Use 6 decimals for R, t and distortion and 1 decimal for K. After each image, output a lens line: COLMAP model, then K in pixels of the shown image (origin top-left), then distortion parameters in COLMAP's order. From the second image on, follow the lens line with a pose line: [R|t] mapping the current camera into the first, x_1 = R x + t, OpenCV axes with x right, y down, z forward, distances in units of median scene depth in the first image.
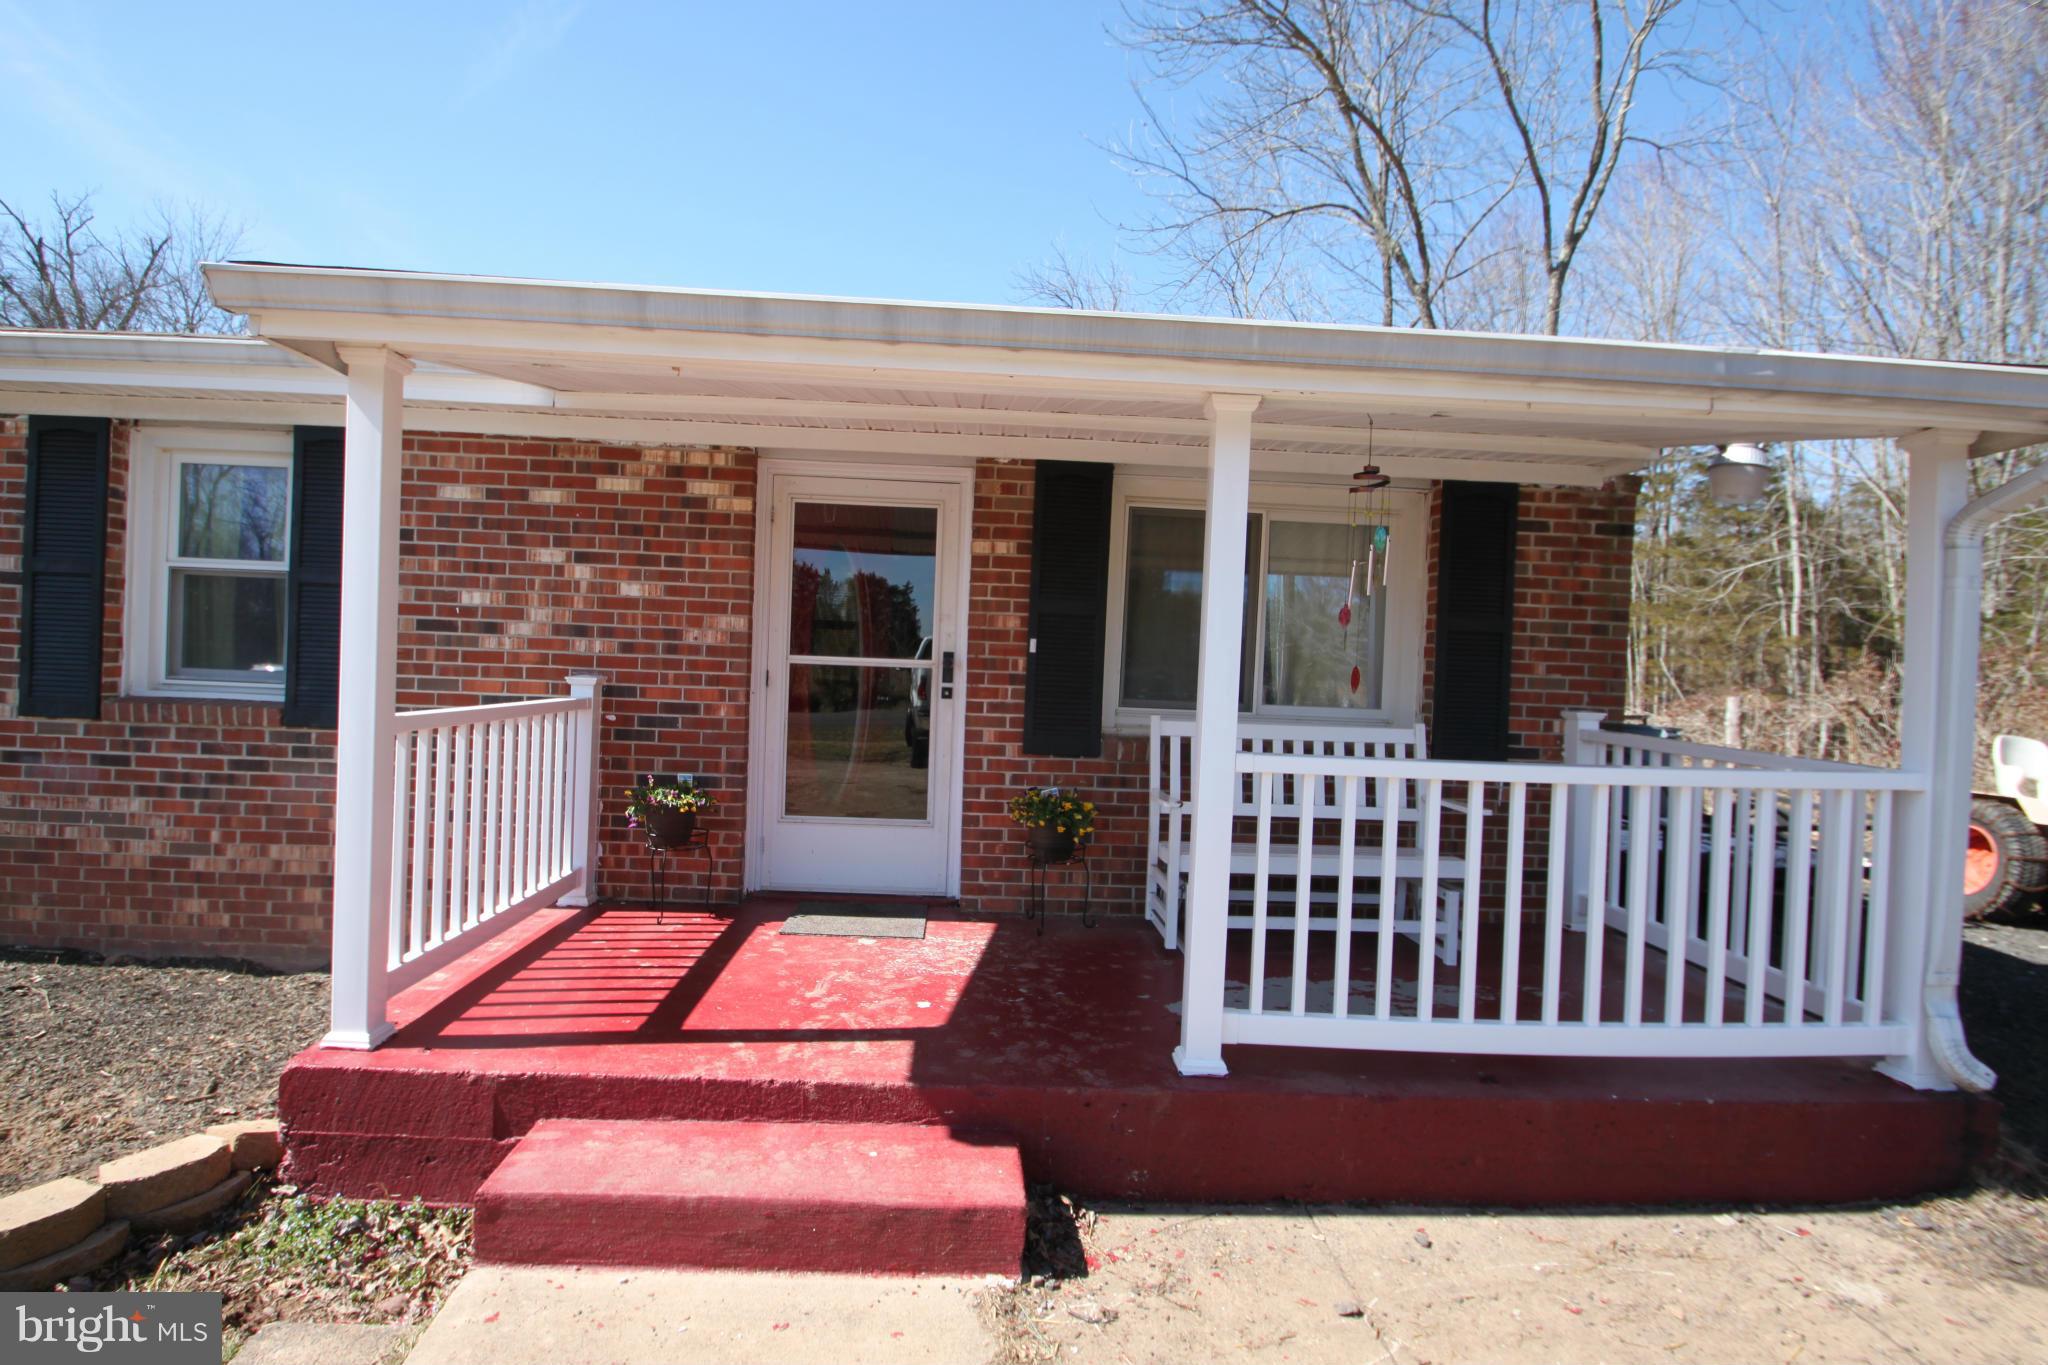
lens RADIAL K [[1028.9, 0, 1009.8], [0, 1028.9, 675.7], [0, 0, 1]] dist [-0.008791, -0.004254]
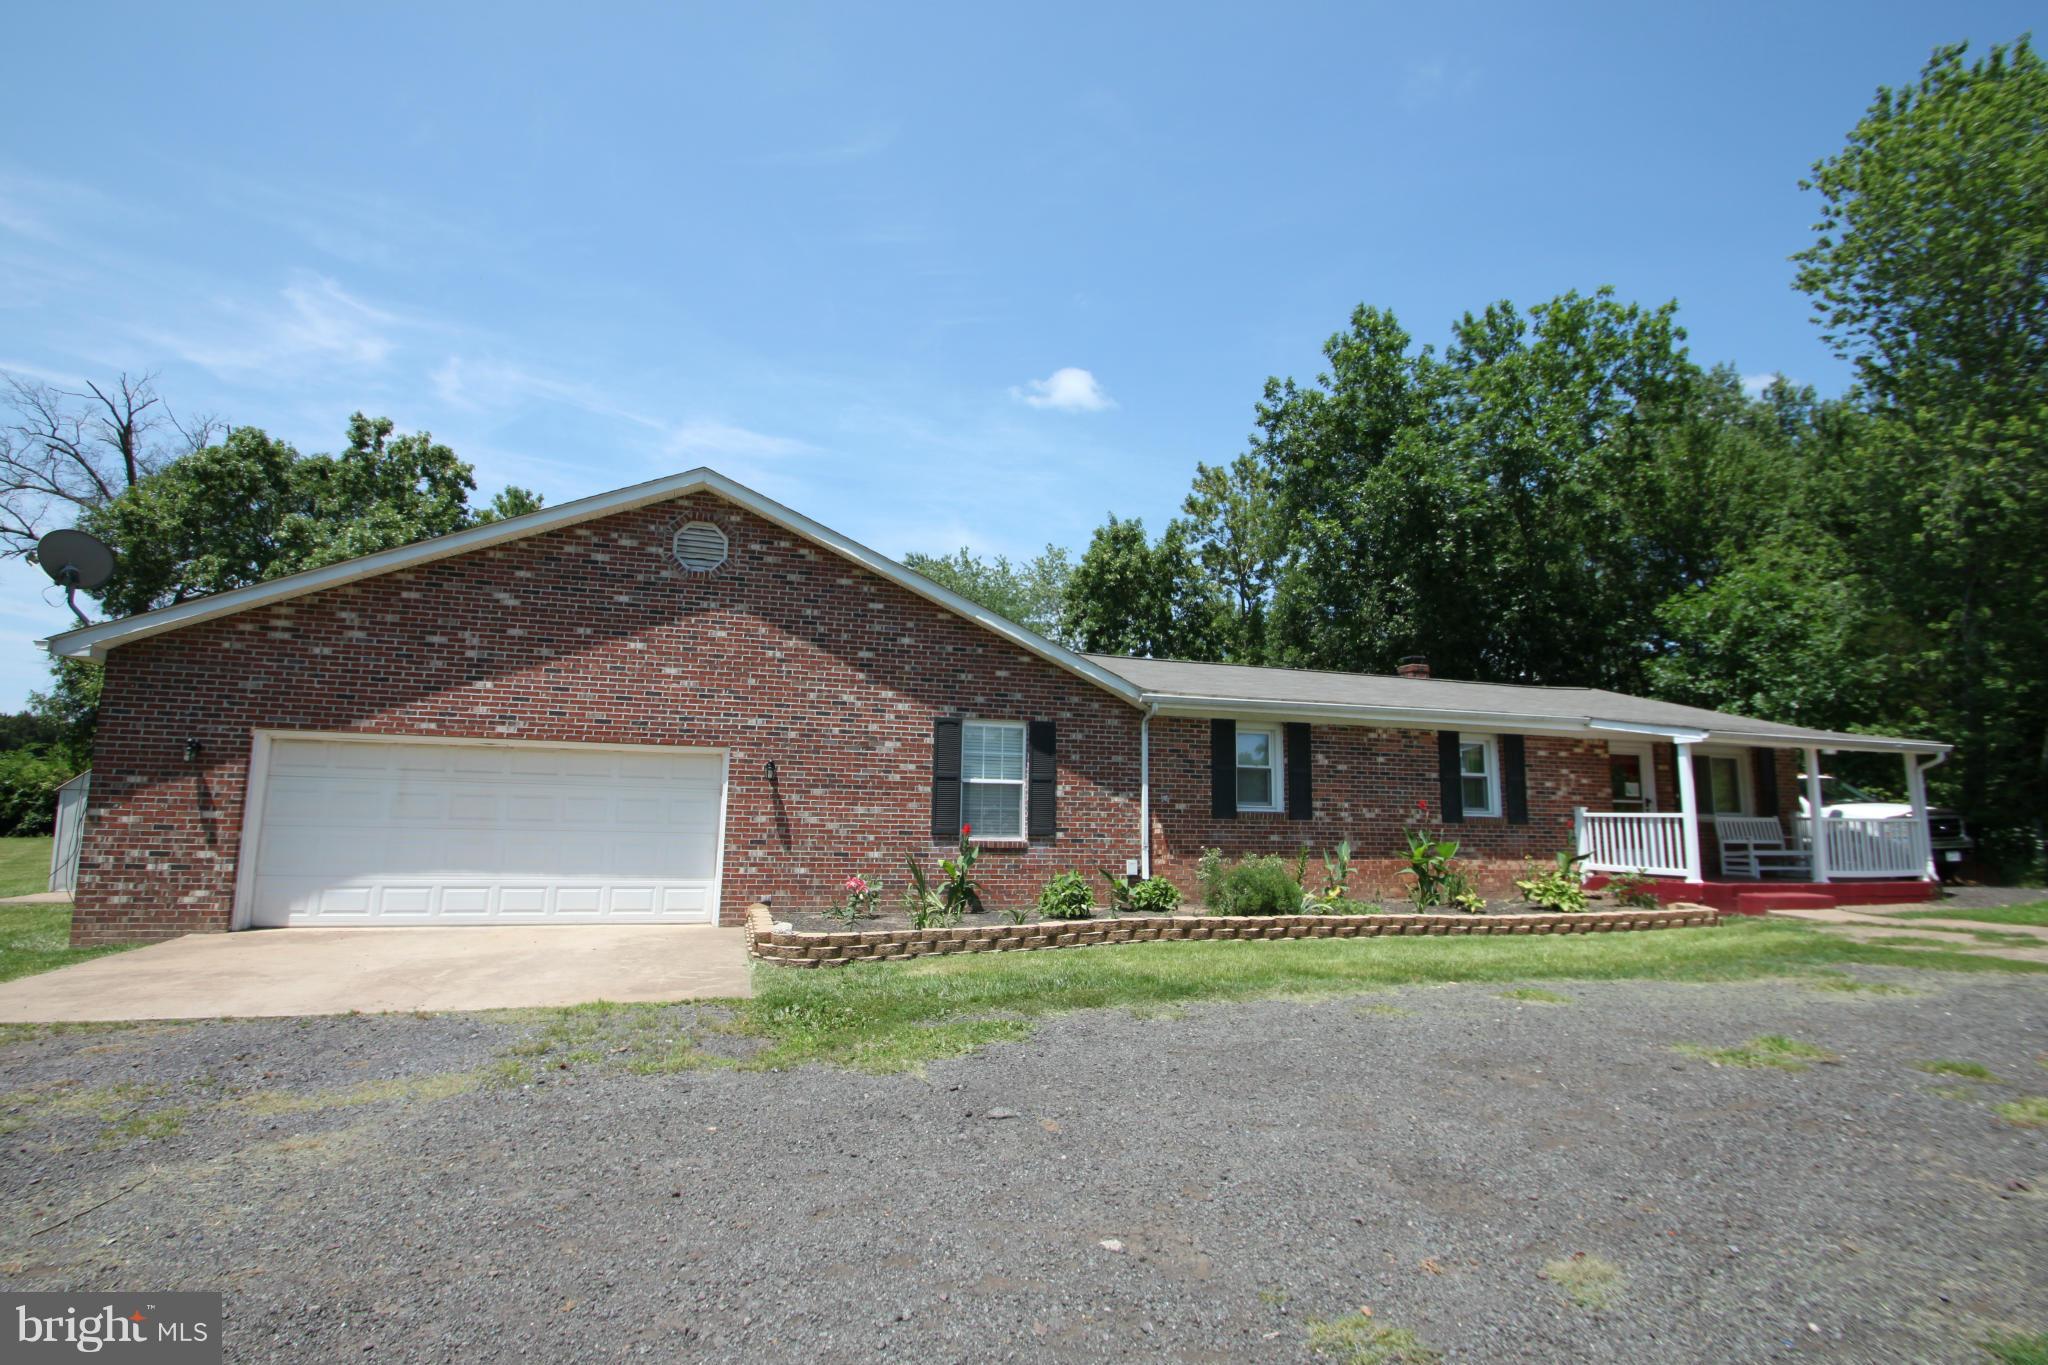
lens RADIAL K [[954.8, 0, 1009.7], [0, 954.8, 675.3], [0, 0, 1]] dist [0.003797, -0.006647]
pose [[0.965061, 0.015796, 0.261549, -3.051977], [0.021822, 0.989868, -0.140301, -0.028319], [-0.261116, 0.141107, 0.954938, -1.582929]]
